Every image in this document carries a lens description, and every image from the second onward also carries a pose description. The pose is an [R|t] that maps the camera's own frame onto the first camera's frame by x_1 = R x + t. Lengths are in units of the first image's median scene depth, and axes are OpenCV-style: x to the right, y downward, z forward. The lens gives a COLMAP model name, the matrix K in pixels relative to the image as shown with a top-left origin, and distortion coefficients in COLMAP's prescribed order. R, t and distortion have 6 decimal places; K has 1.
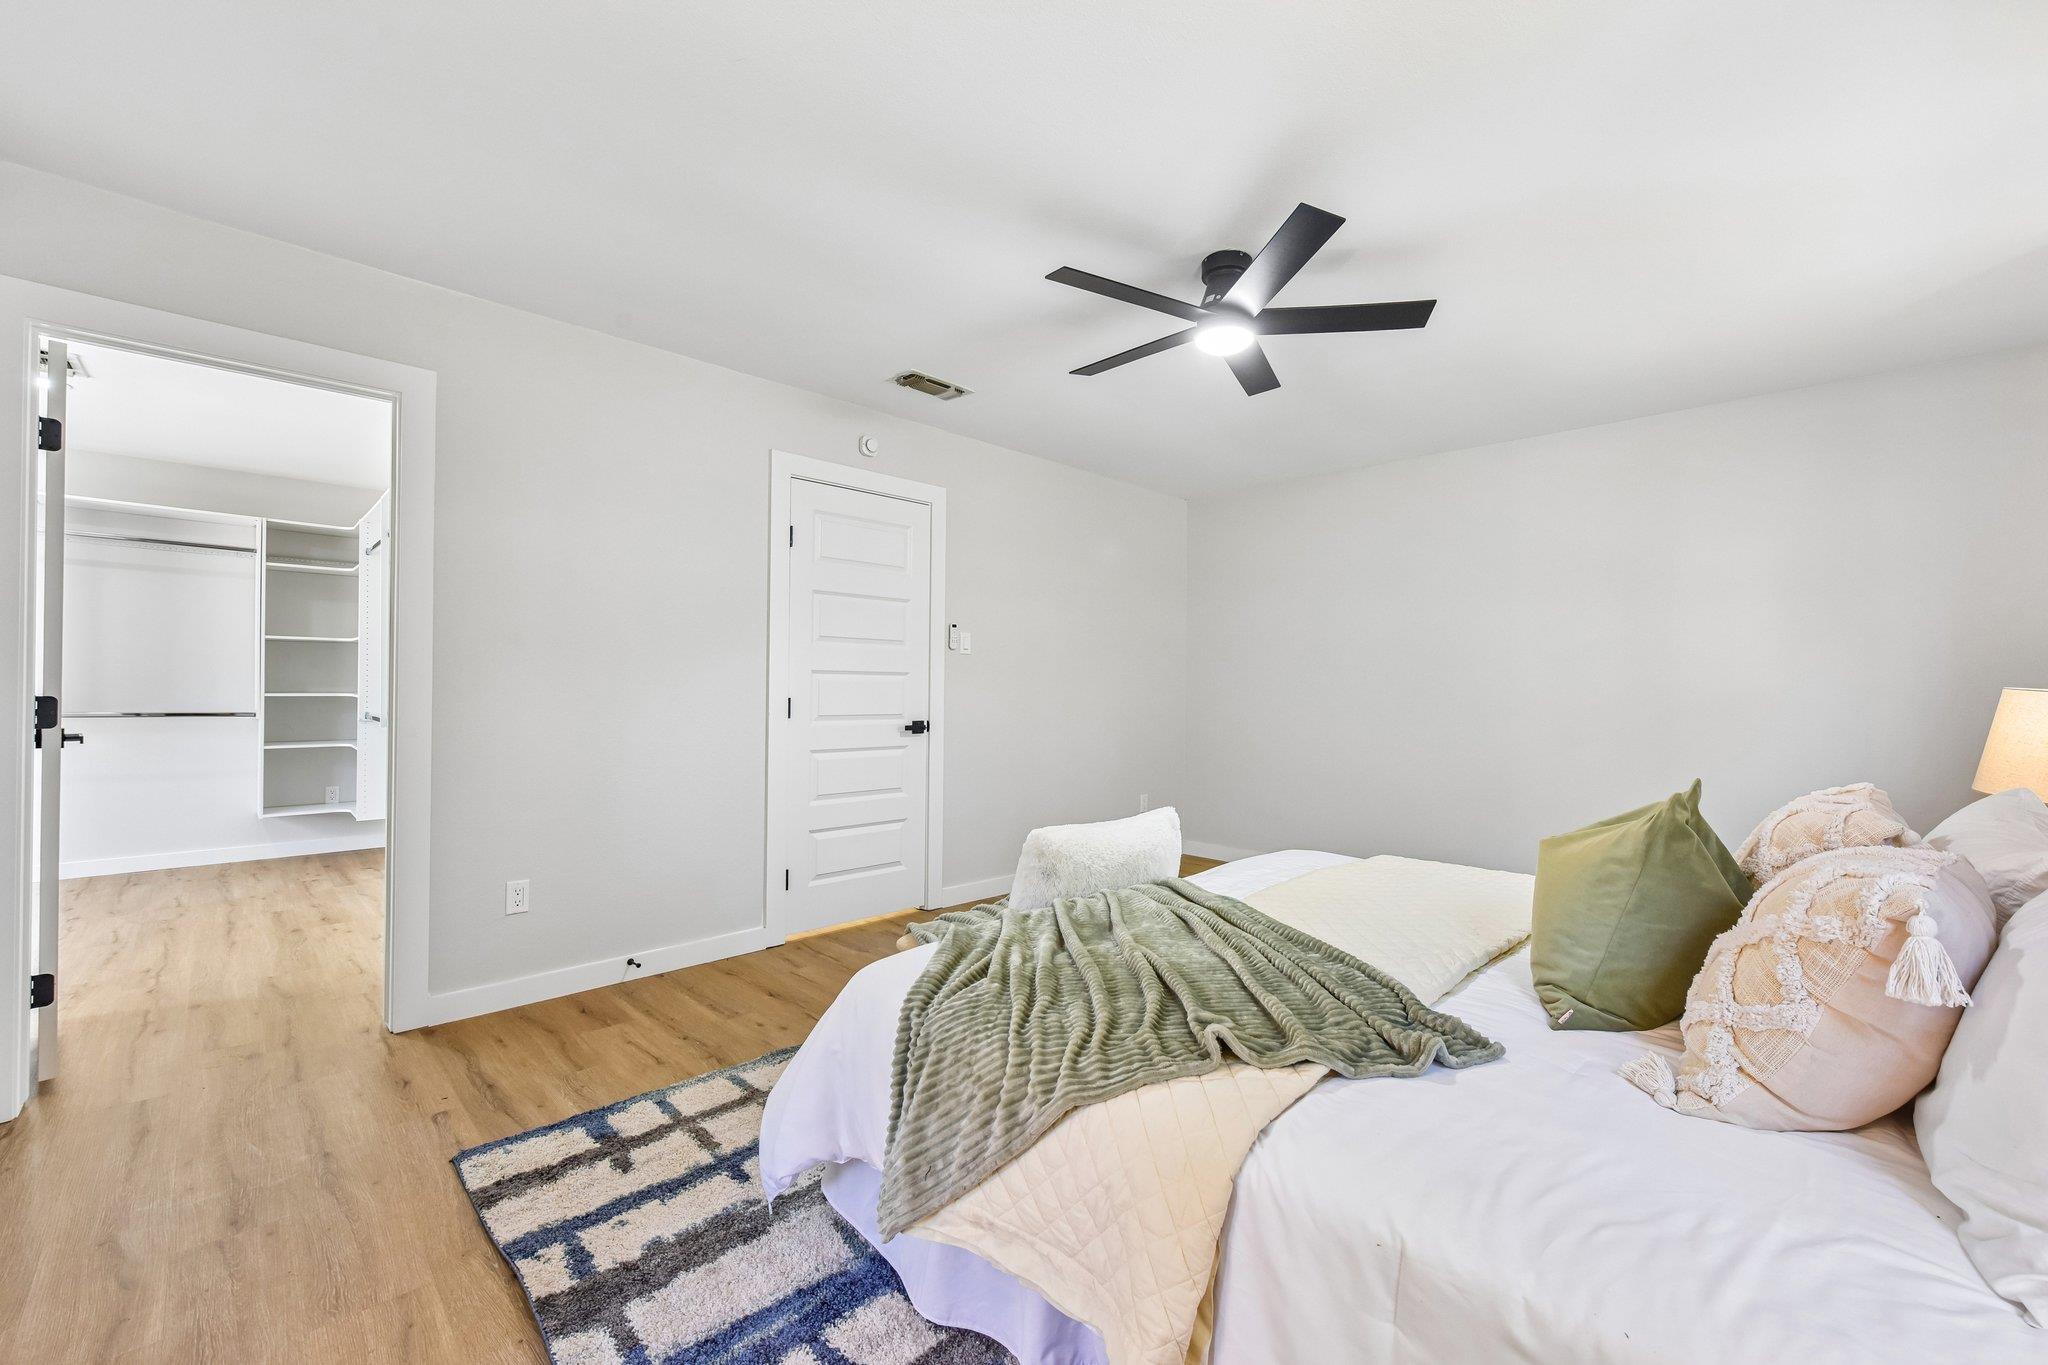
lens RADIAL K [[886.5, 0, 1024.0], [0, 886.5, 682.5], [0, 0, 1]] dist [0.000024, -0.000051]
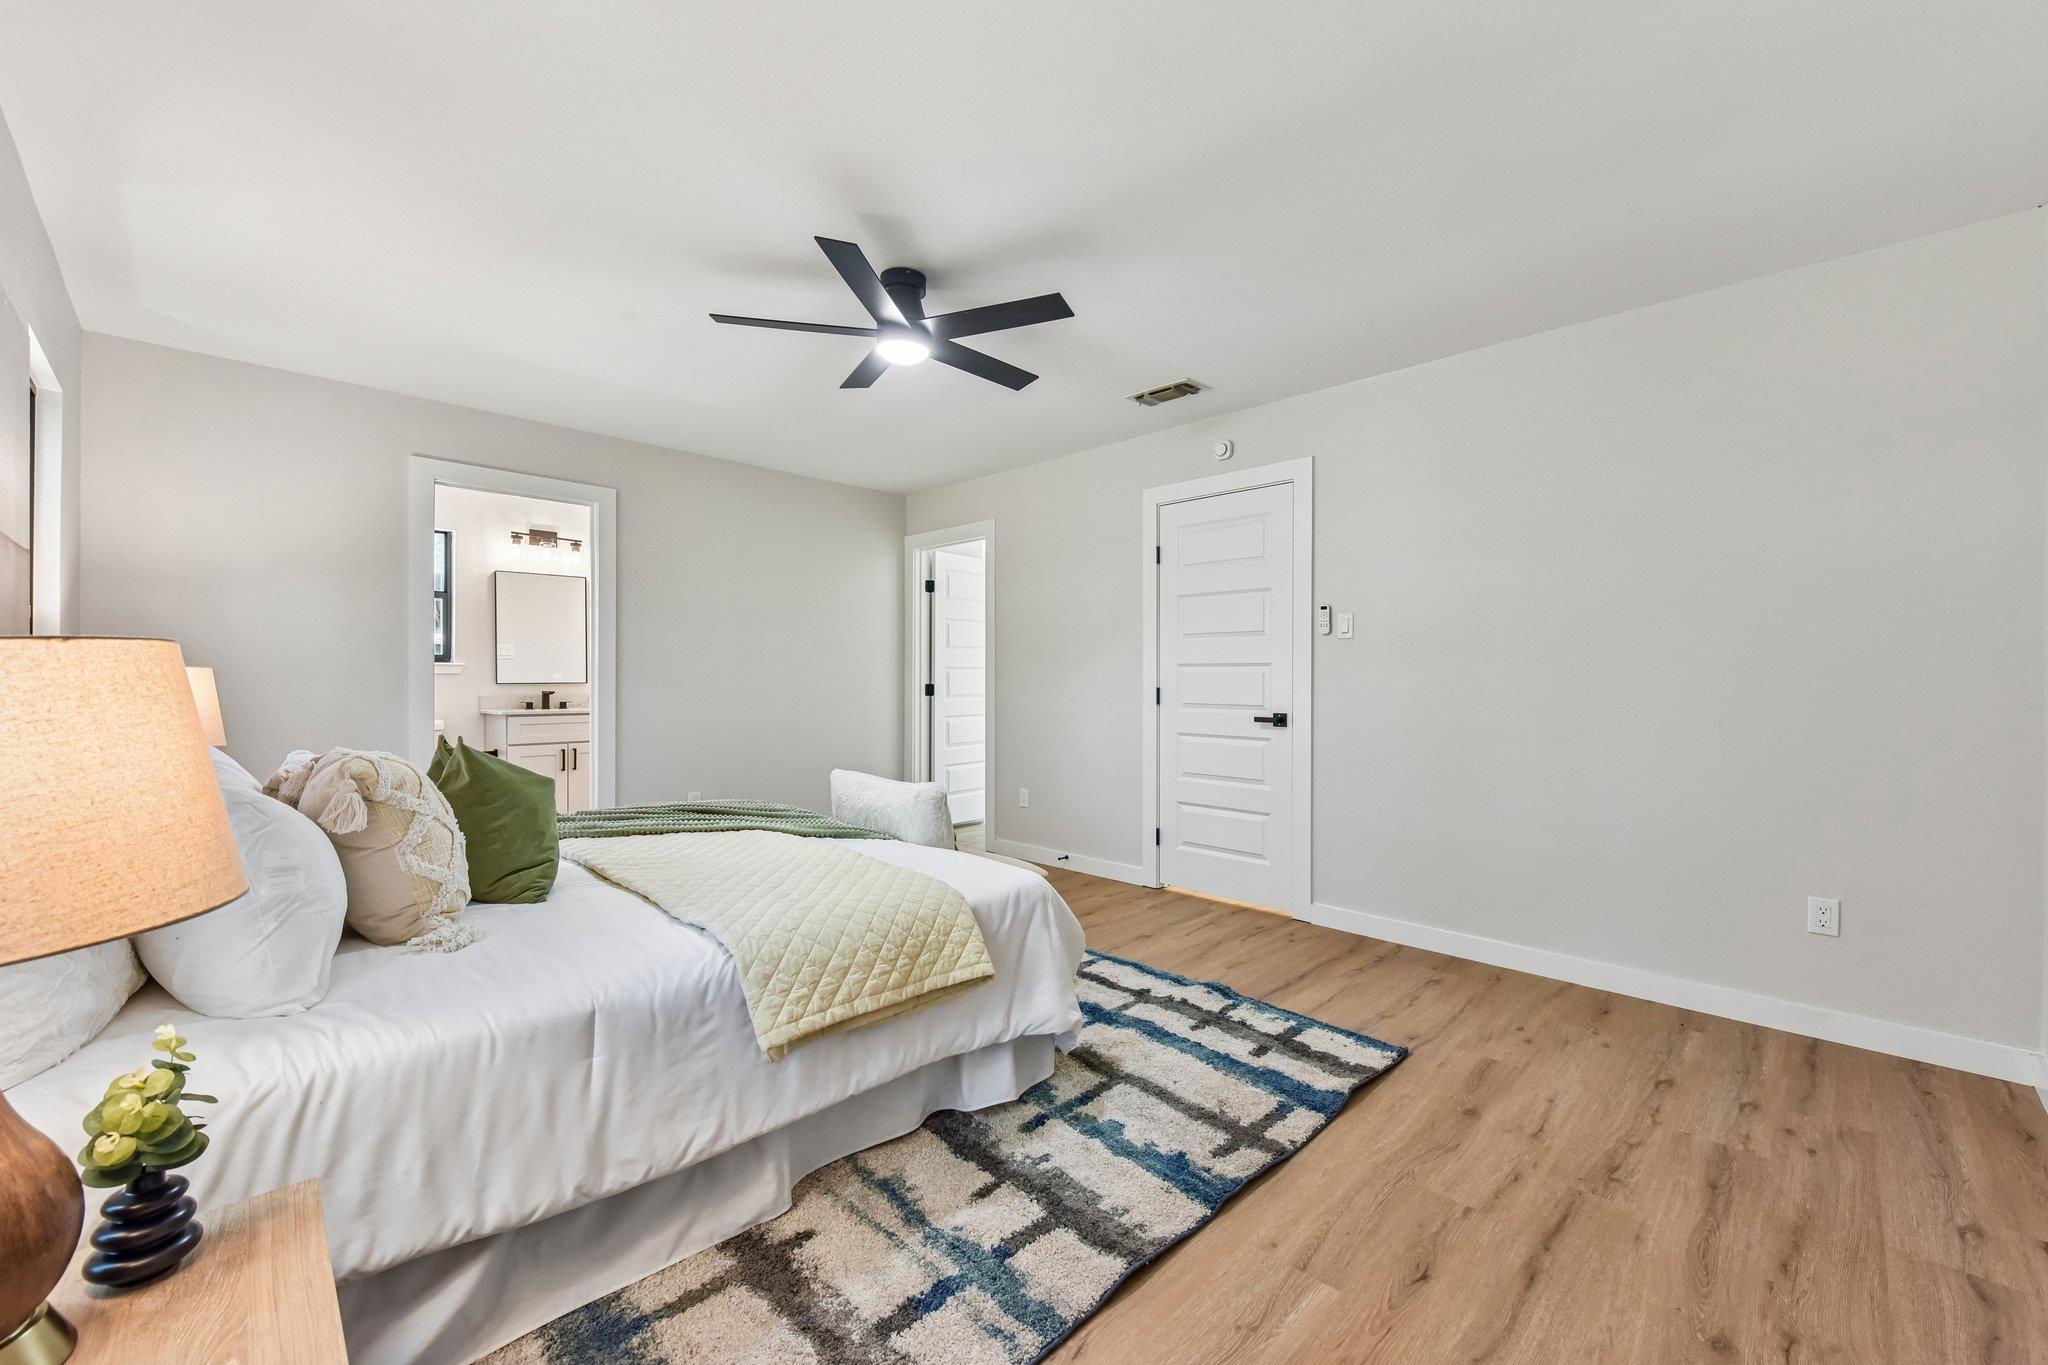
lens RADIAL K [[818.2, 0, 1024.0], [0, 818.2, 682.5], [0, 0, 1]] dist [-0.000639, -0.002491]
pose [[0.002919, 0.003901, -0.999988, 1.025334], [0.011439, 0.999927, 0.003934, 0.004755], [0.999930, -0.011450, 0.002874, 0.971258]]
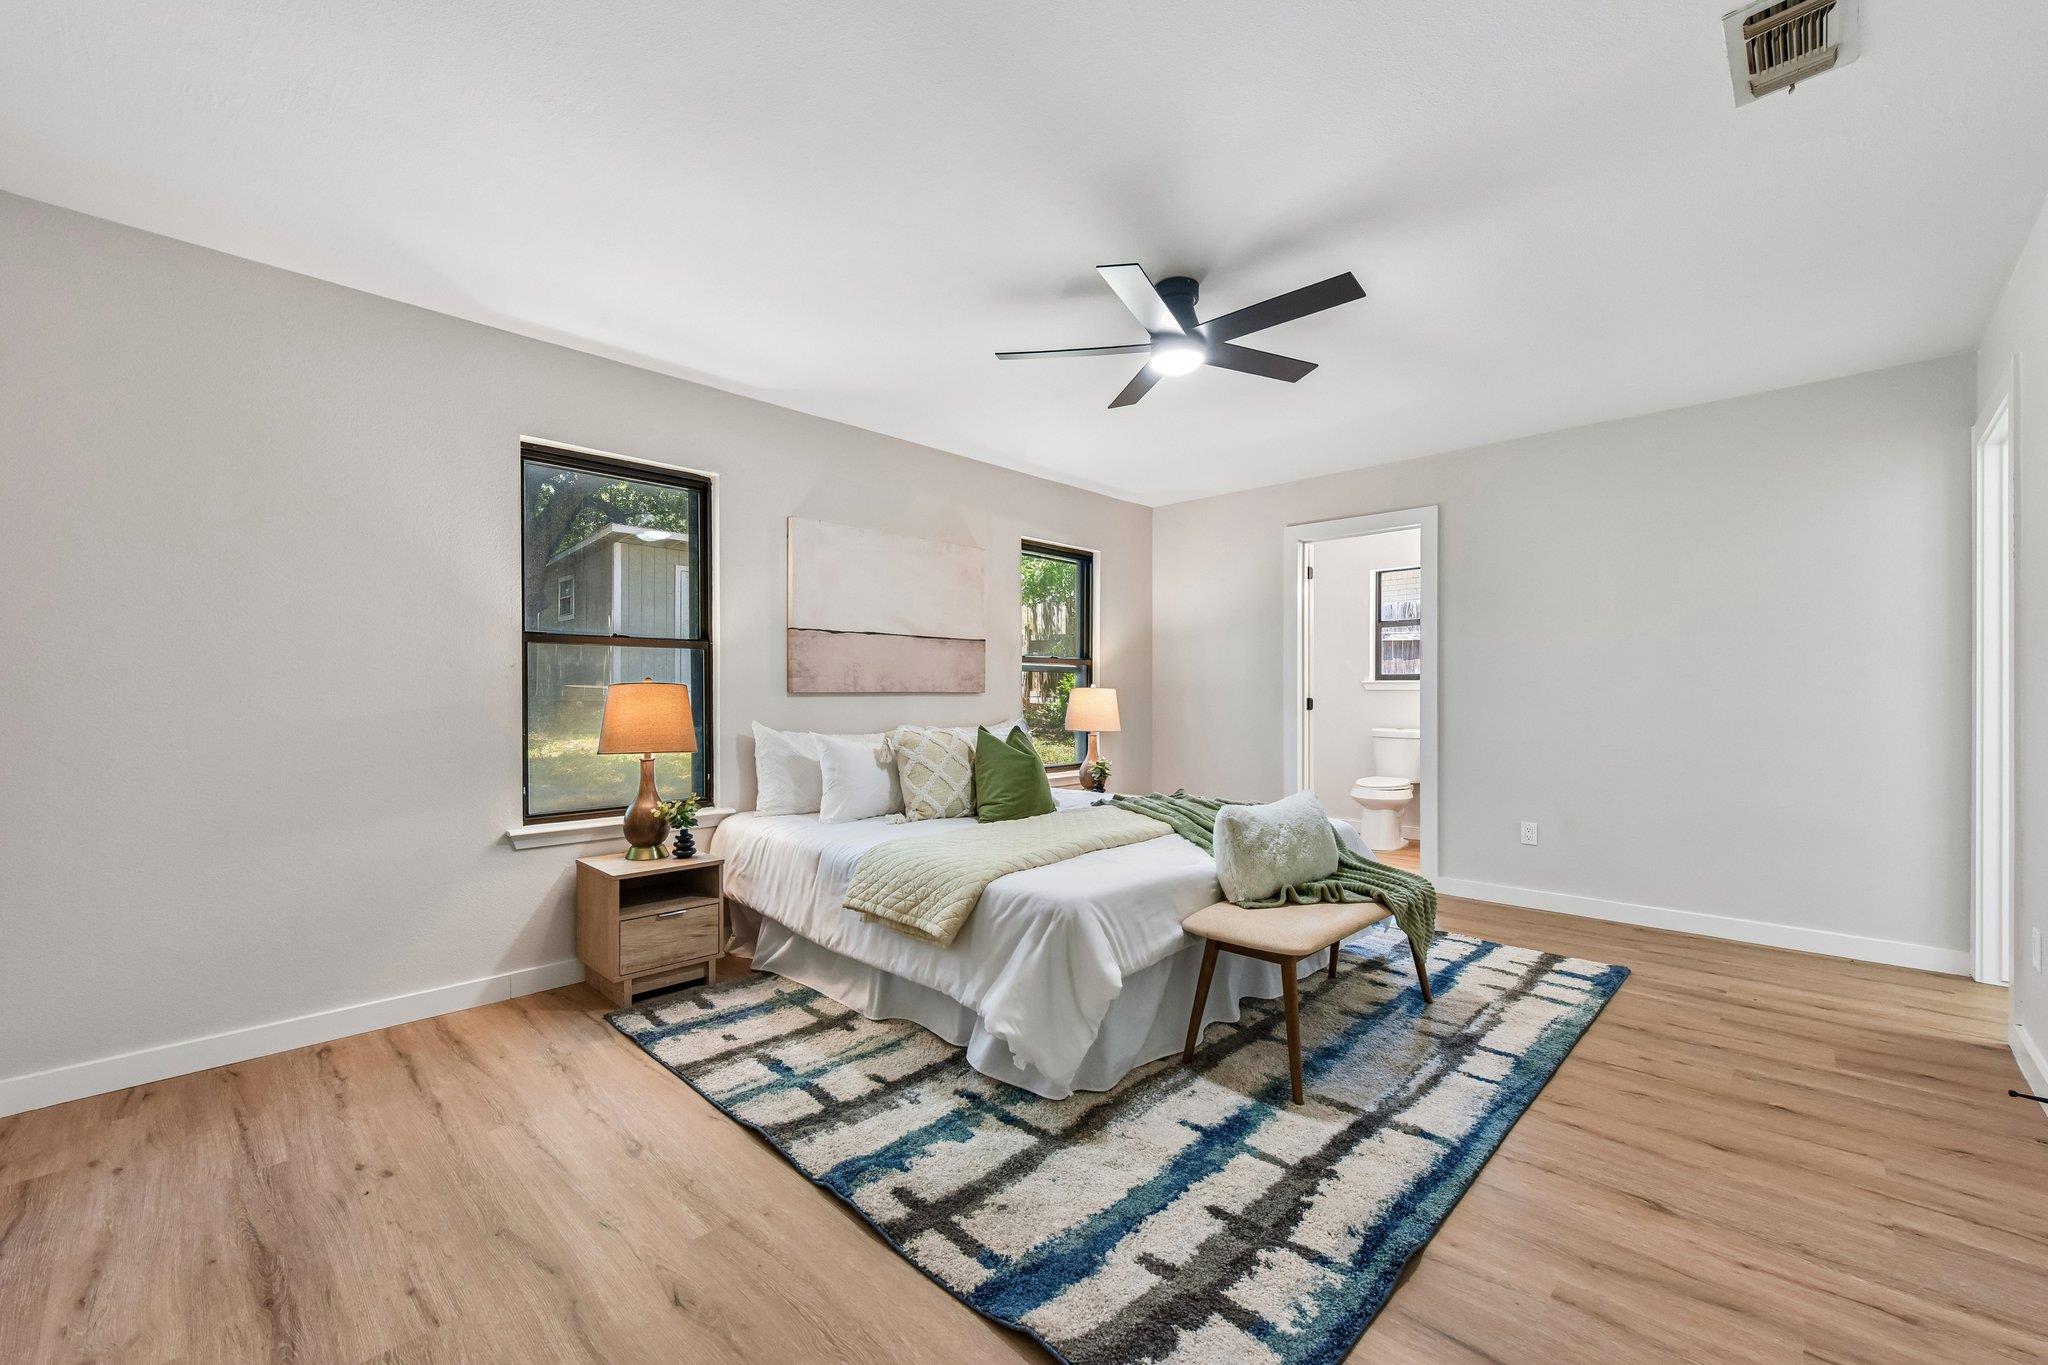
lens RADIAL K [[826.0, 0, 1026.9], [0, 826.0, 698.2], [0, 0, 1]] dist [-0.004050, -0.000501]
pose [[-0.999827, -0.000744, -0.018595, 0.357951], [-0.000578, 0.999960, -0.008909, 0.017140], [0.018601, -0.008897, -0.999787, 1.679937]]
